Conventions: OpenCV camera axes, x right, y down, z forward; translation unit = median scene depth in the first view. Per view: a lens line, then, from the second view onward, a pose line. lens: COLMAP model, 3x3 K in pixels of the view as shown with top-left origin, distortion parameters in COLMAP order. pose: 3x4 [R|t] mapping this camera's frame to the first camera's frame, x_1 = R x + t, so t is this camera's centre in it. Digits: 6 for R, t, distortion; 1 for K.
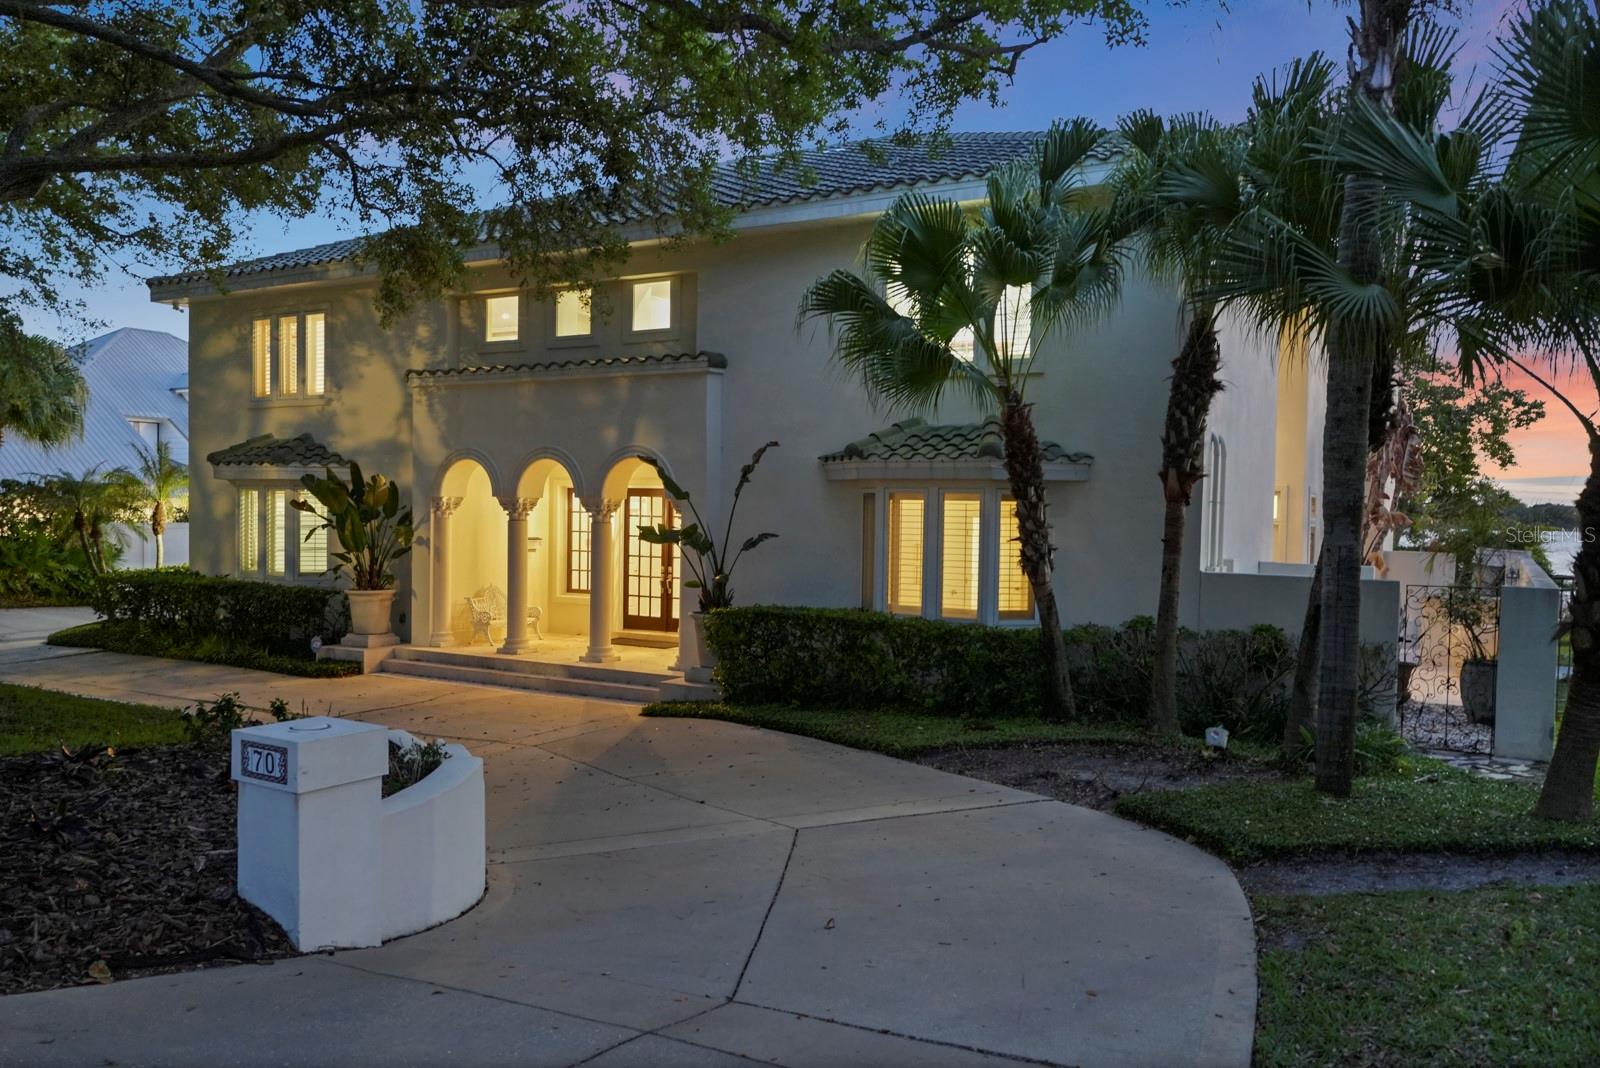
lens RADIAL K [[1233.4, 0, 746.4], [0, 1233.4, 536.0], [0, 0, 1]] dist [0.001945, -0.000918]
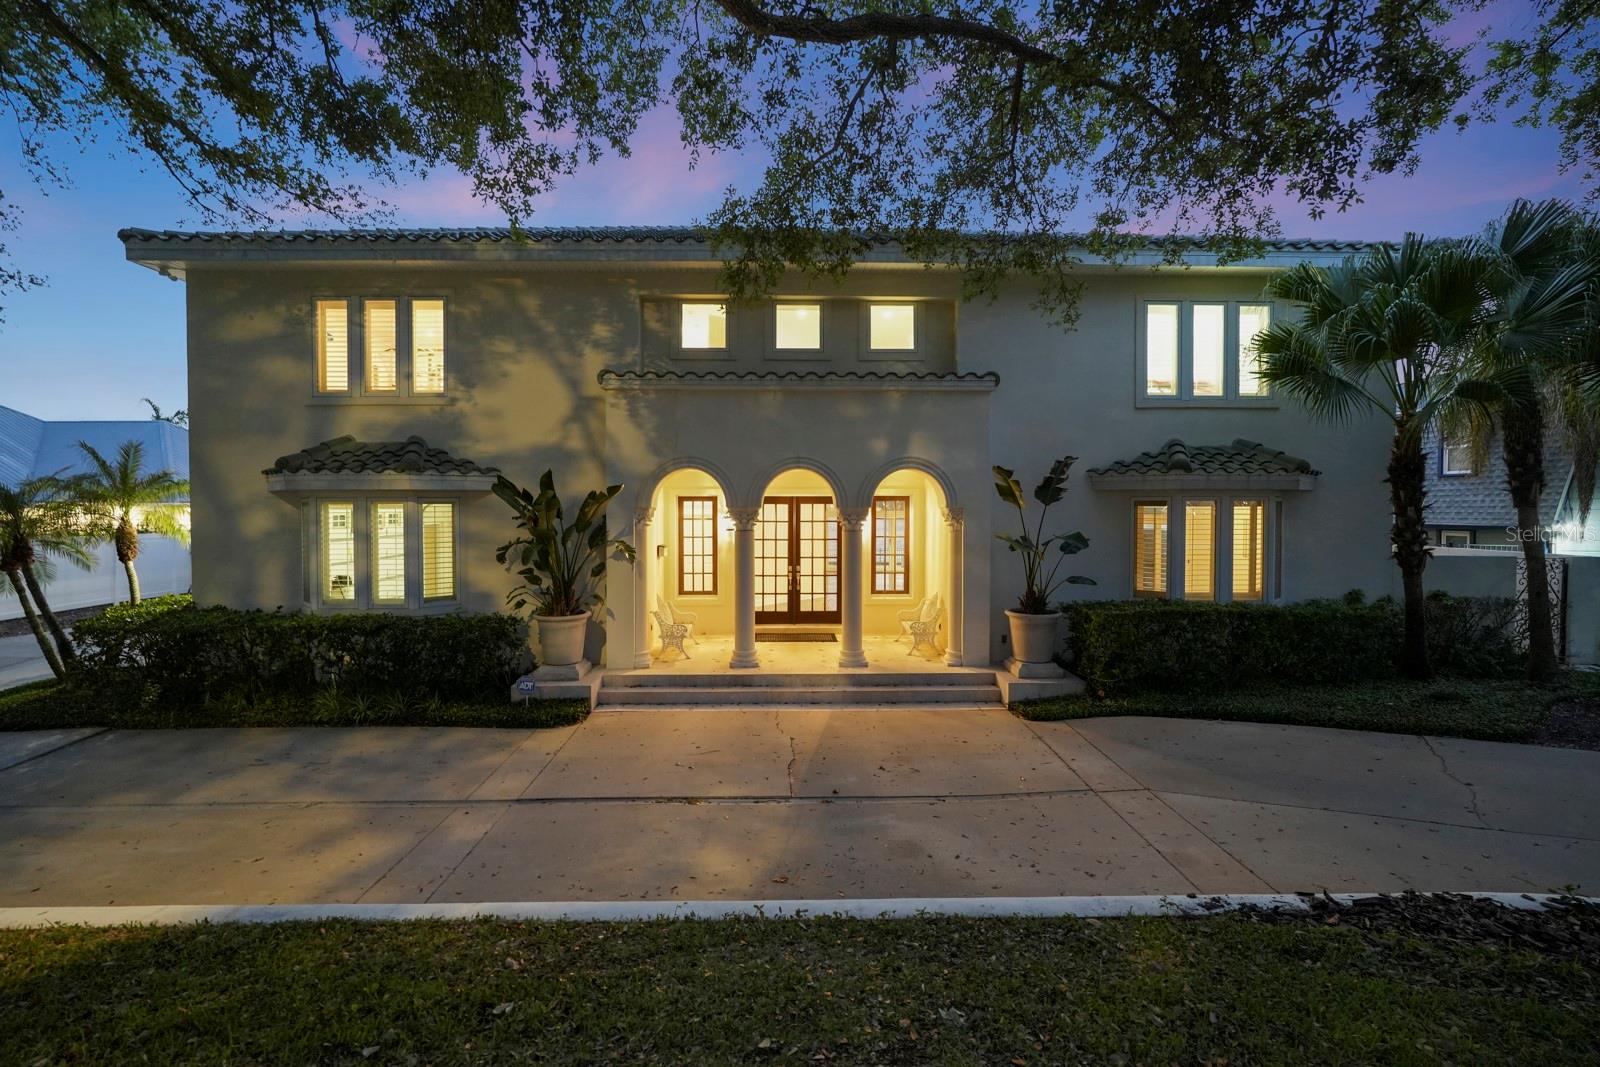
lens RADIAL K [[747.3, 0, 801.4], [0, 747.3, 509.9], [0, 0, 1]] dist [-0.012189, 0.000624]
pose [[0.837637, -0.022347, 0.545770, -0.439826], [0.026597, 0.999646, 0.000112, -0.026273], [-0.545579, 0.014422, 0.837935, 0.440458]]
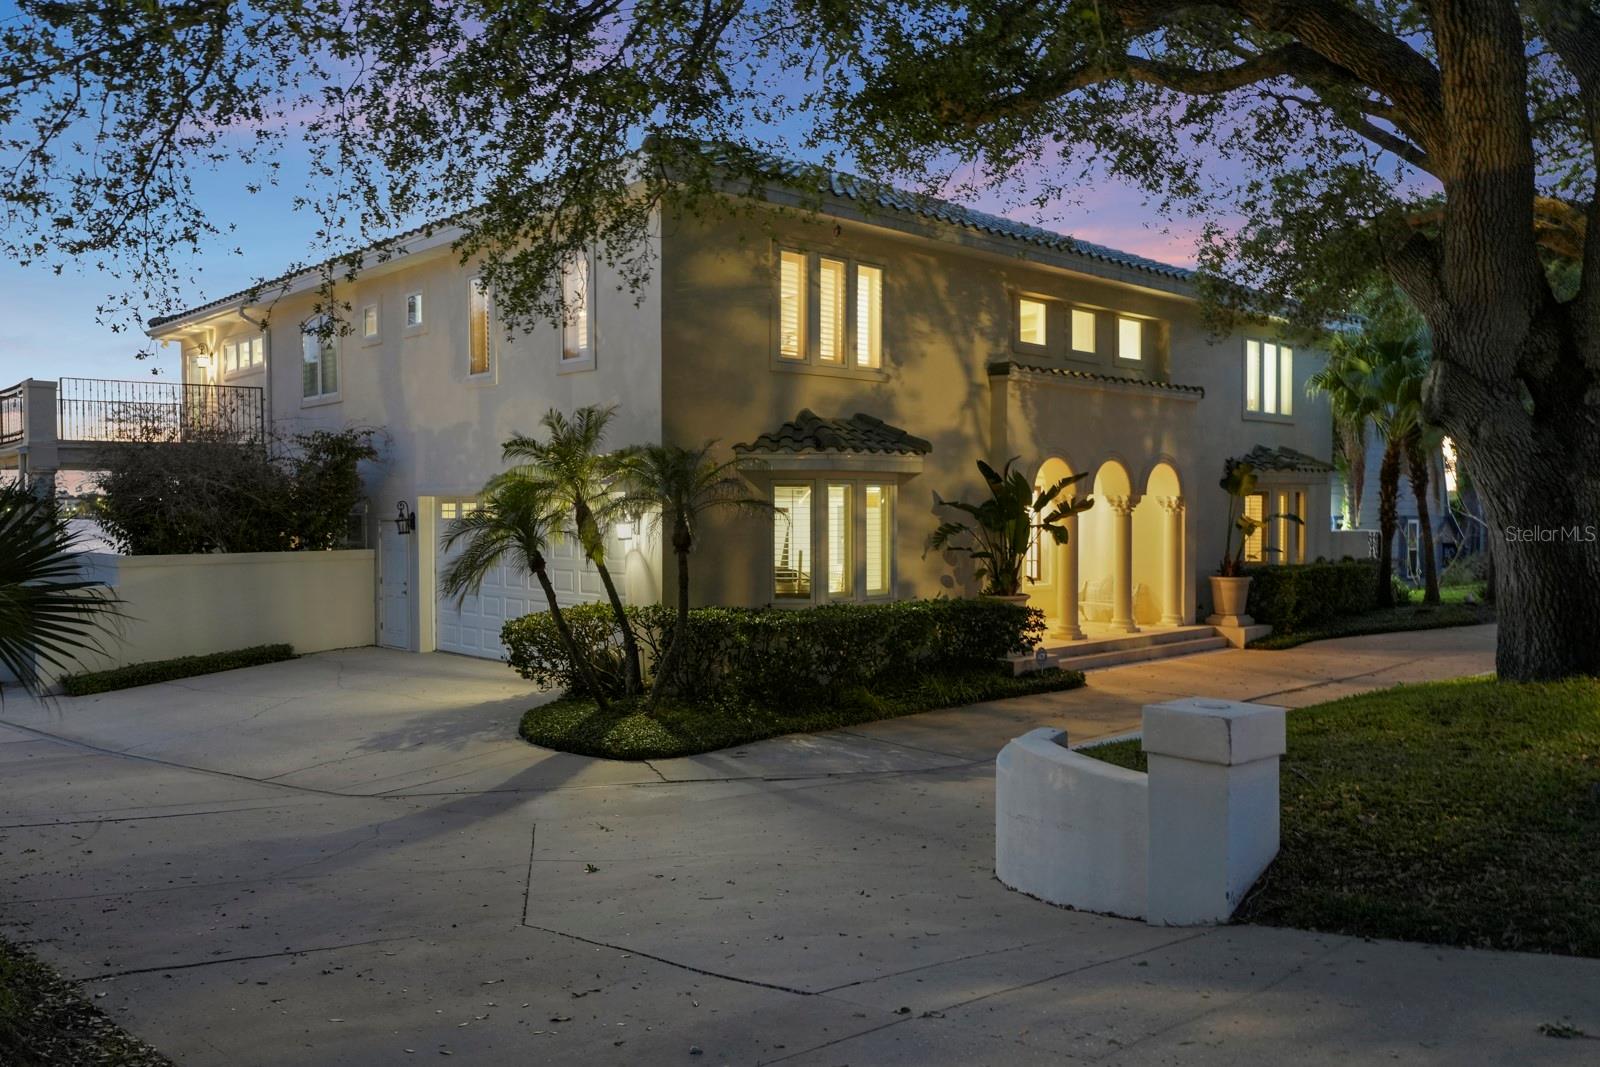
lens RADIAL K [[1208.4, 0, 797.9], [0, 1208.4, 490.6], [0, 0, 1]] dist [-0.003278, 0.000707]
pose [[0.257921, -0.012817, 0.966081, -1.179906], [0.016589, 0.999823, 0.008836, -0.044273], [-0.966023, 0.013747, 0.258089, 0.887823]]
